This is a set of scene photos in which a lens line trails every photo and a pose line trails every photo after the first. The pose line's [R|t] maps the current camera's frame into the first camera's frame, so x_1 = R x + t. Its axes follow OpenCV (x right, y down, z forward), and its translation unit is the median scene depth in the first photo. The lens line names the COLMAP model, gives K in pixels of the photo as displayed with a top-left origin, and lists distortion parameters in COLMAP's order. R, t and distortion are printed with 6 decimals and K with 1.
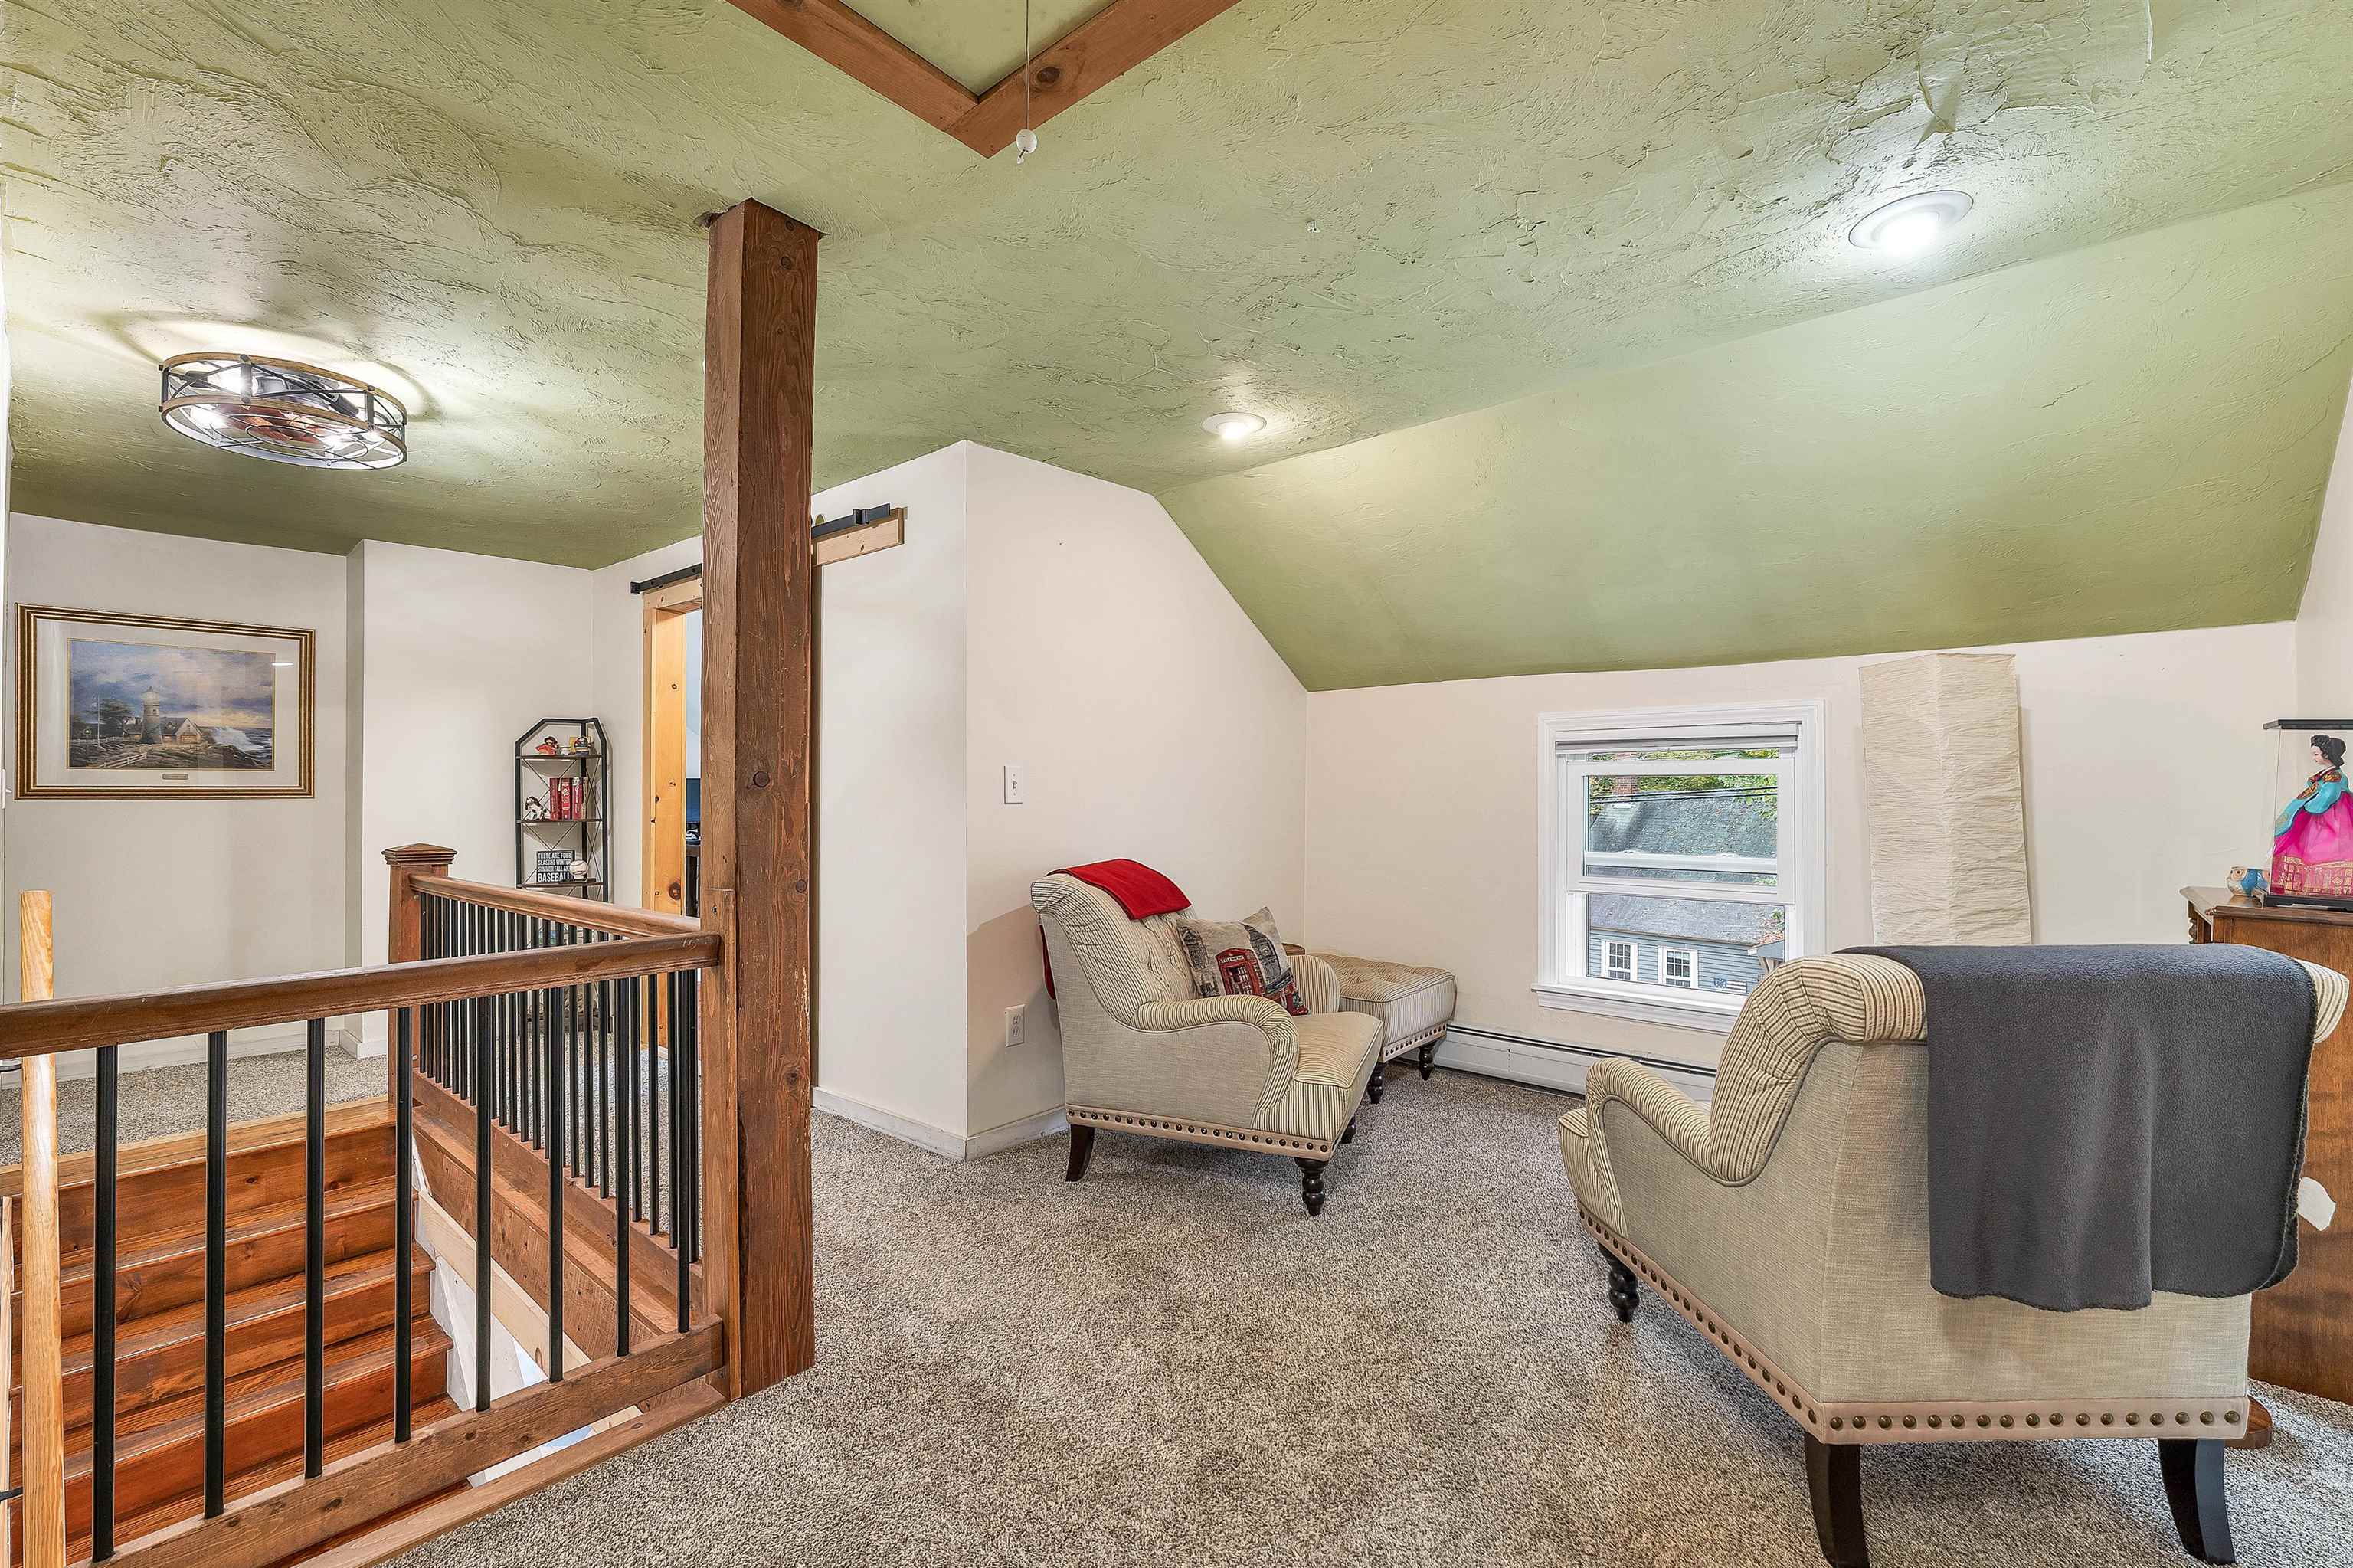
lens RADIAL K [[1006.5, 0, 1169.7], [0, 1006.5, 781.1], [0, 0, 1]] dist [-0.002562, -0.000230]
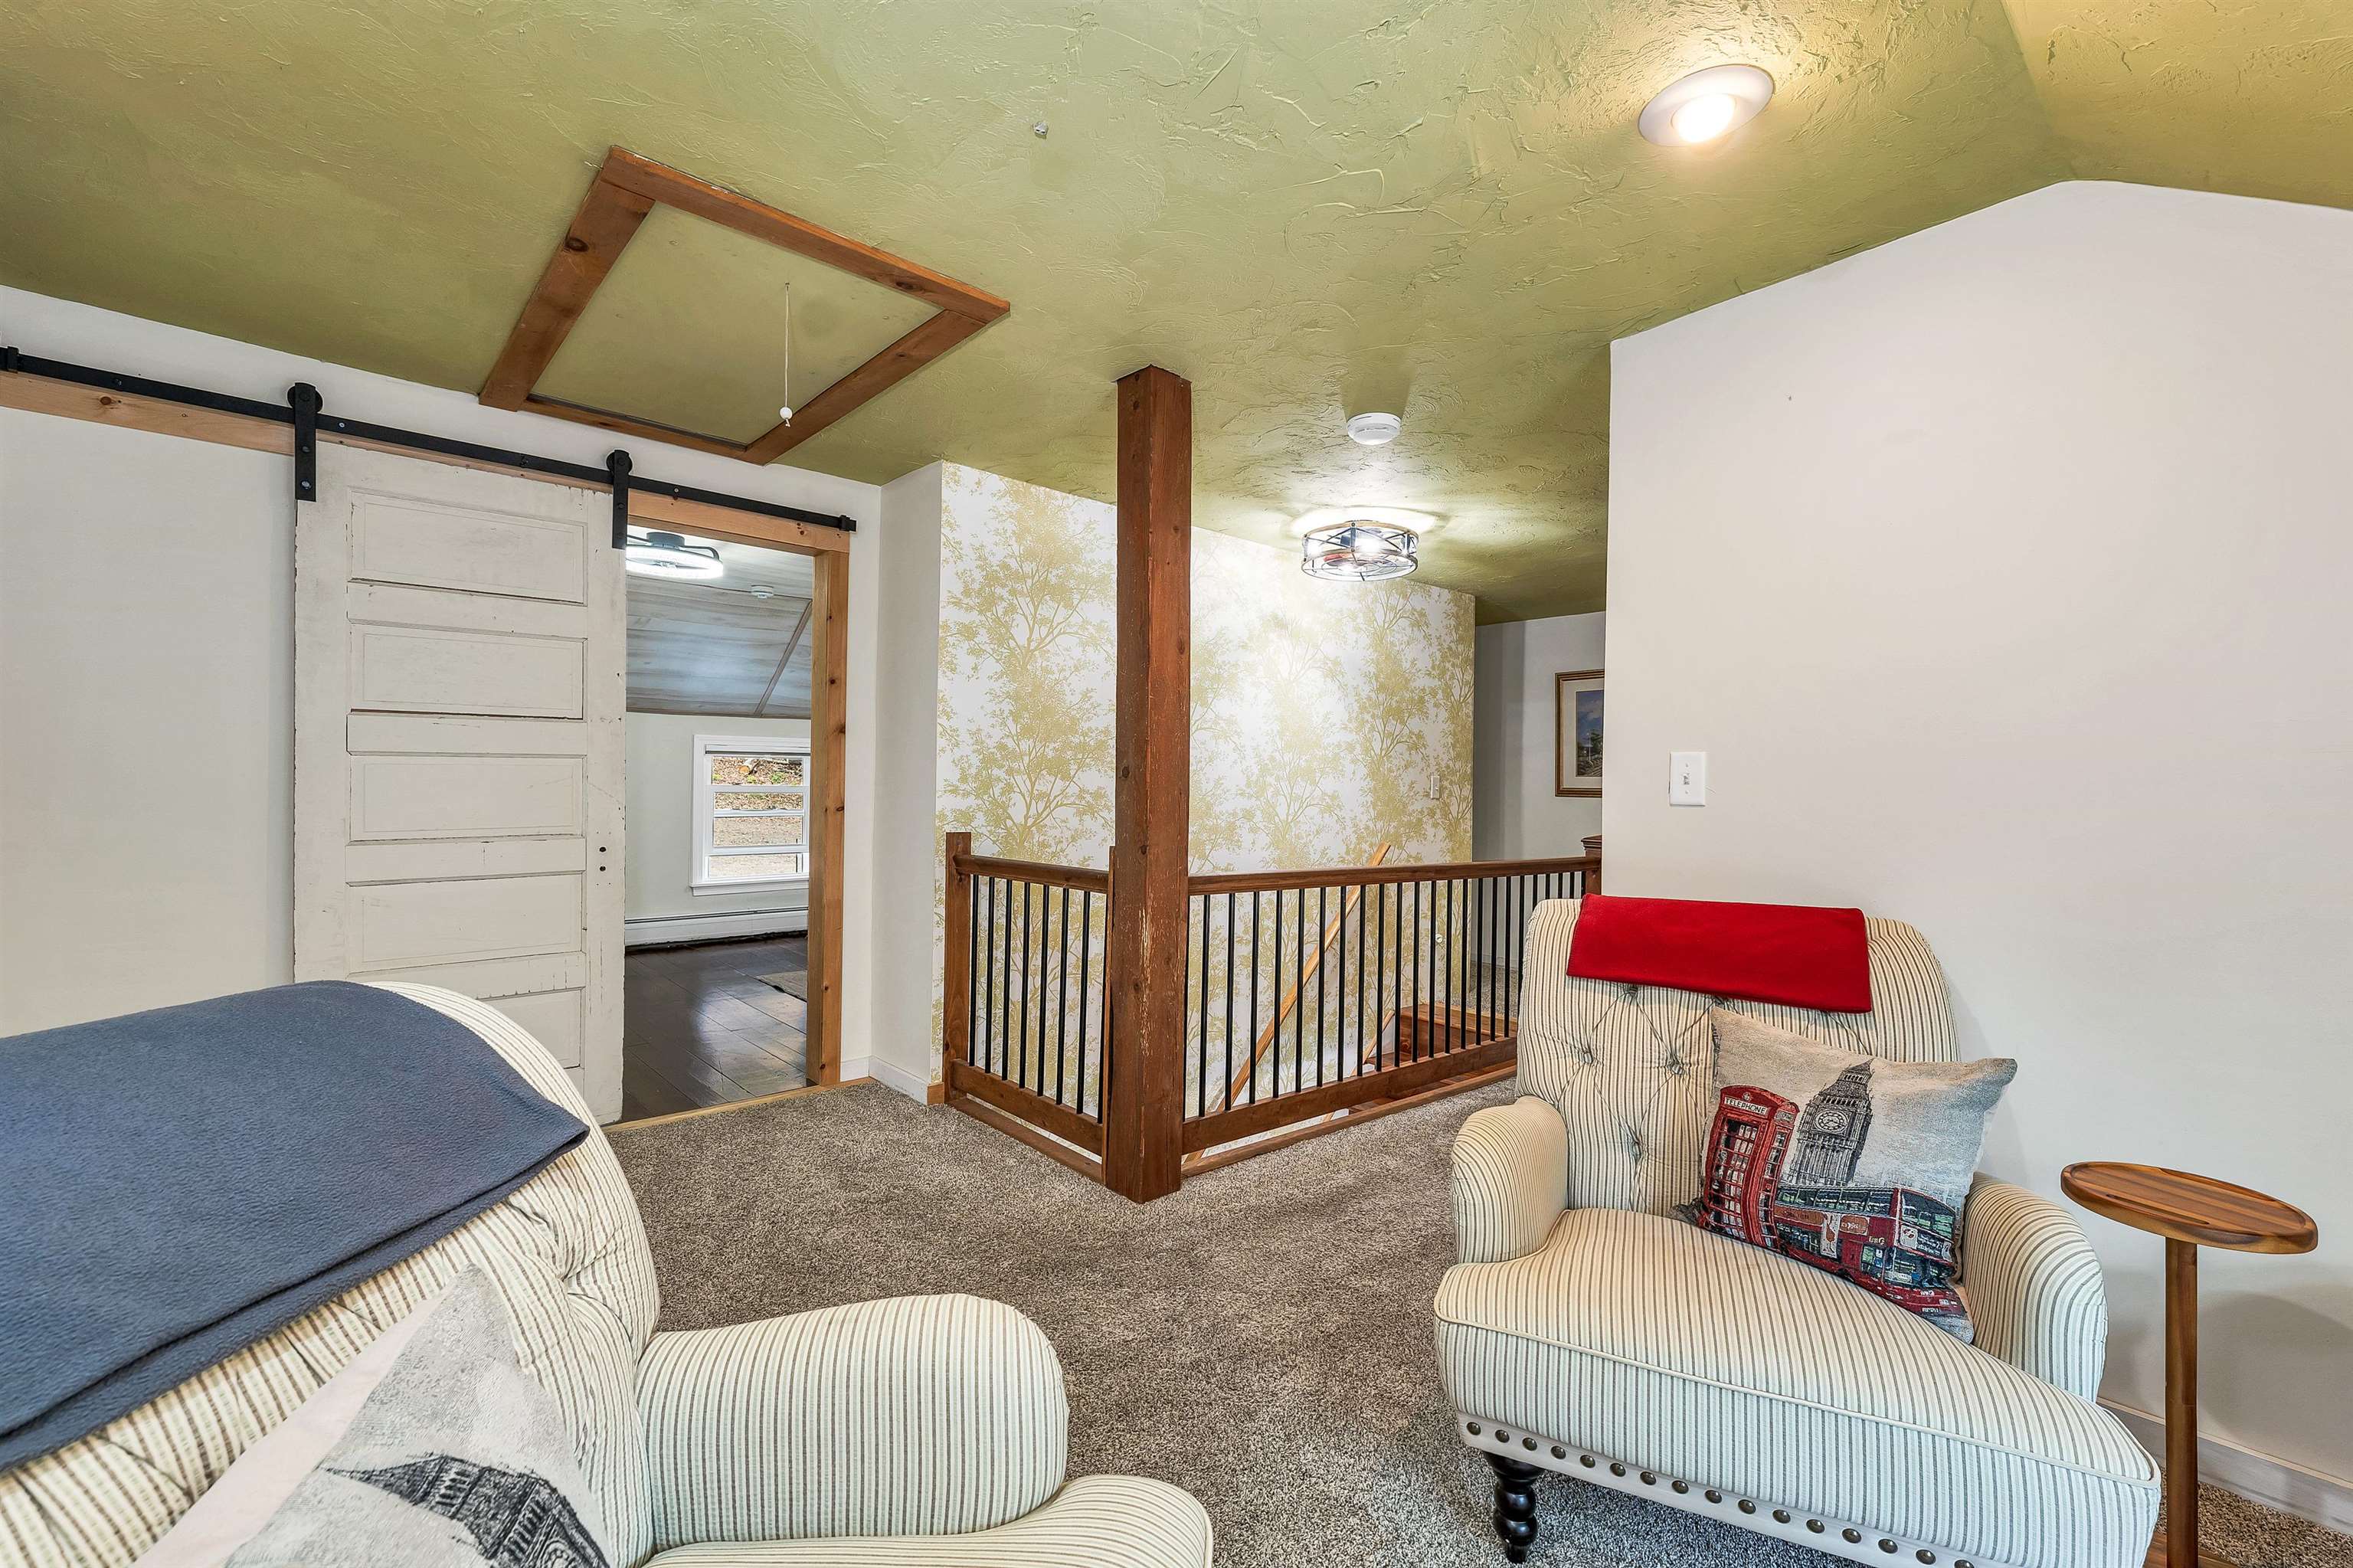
lens RADIAL K [[985.2, 0, 1173.8], [0, 985.2, 784.5], [0, 0, 1]] dist [0.002508, -0.000331]
pose [[-0.134809, -0.006105, -0.990853, 0.612961], [-0.005624, 0.999970, -0.005396, 0.014586], [0.990856, 0.004846, -0.134839, 0.776744]]
